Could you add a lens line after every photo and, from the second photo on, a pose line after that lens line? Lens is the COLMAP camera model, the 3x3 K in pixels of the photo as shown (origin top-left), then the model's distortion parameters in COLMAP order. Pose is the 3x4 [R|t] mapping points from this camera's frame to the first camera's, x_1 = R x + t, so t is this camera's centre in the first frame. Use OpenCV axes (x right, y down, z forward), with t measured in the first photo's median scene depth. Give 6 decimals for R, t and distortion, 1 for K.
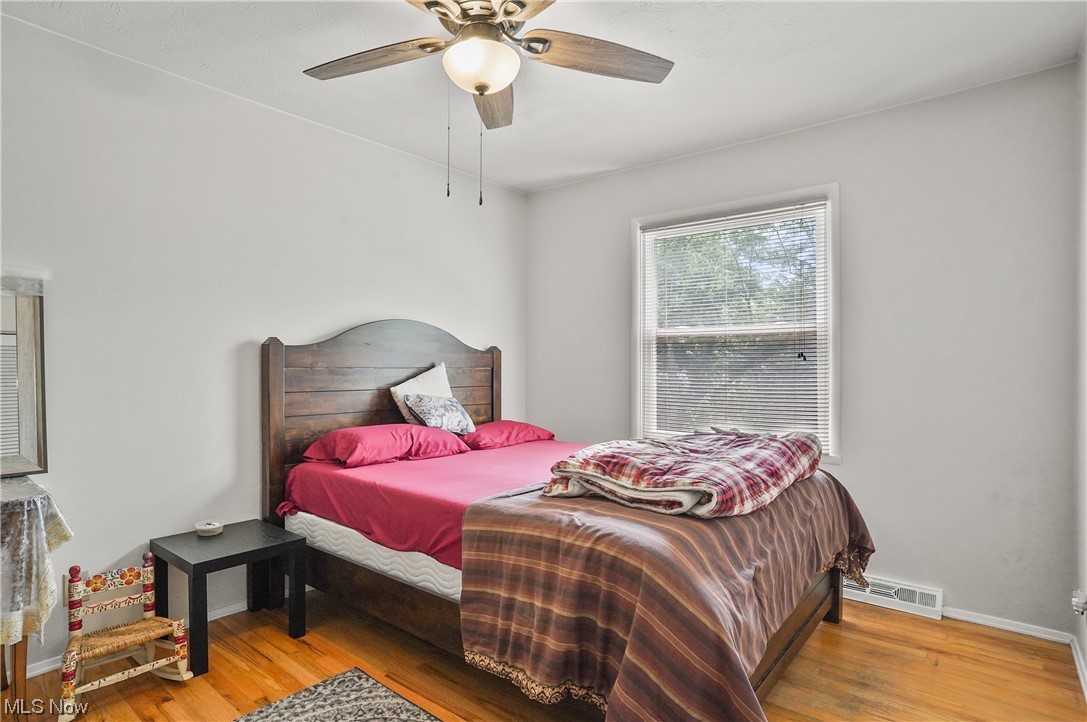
lens RADIAL K [[582.7, 0, 540.5], [0, 582.7, 365.2], [0, 0, 1]] dist [-0.073849, 0.043084]
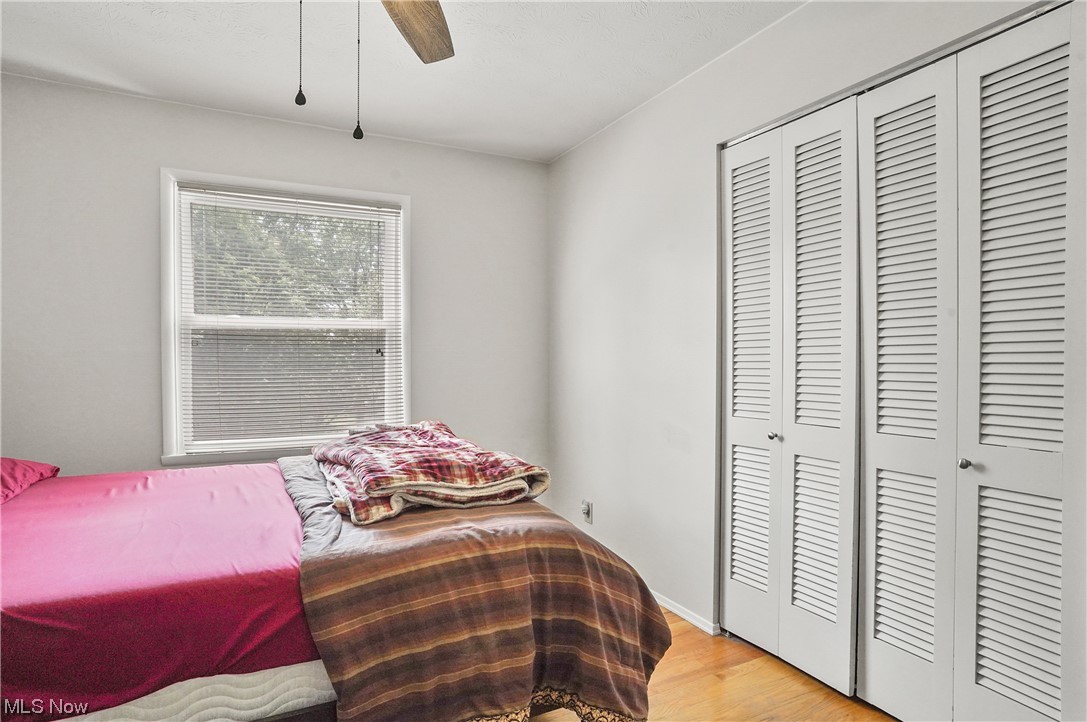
lens RADIAL K [[582.7, 0, 540.5], [0, 582.7, 365.2], [0, 0, 1]] dist [-0.073849, 0.043084]
pose [[0.403448, -0.007970, 0.914968, -0.648513], [0.001119, 0.999966, 0.008217, 0.000490], [-0.915002, -0.002292, 0.403443, 0.484689]]
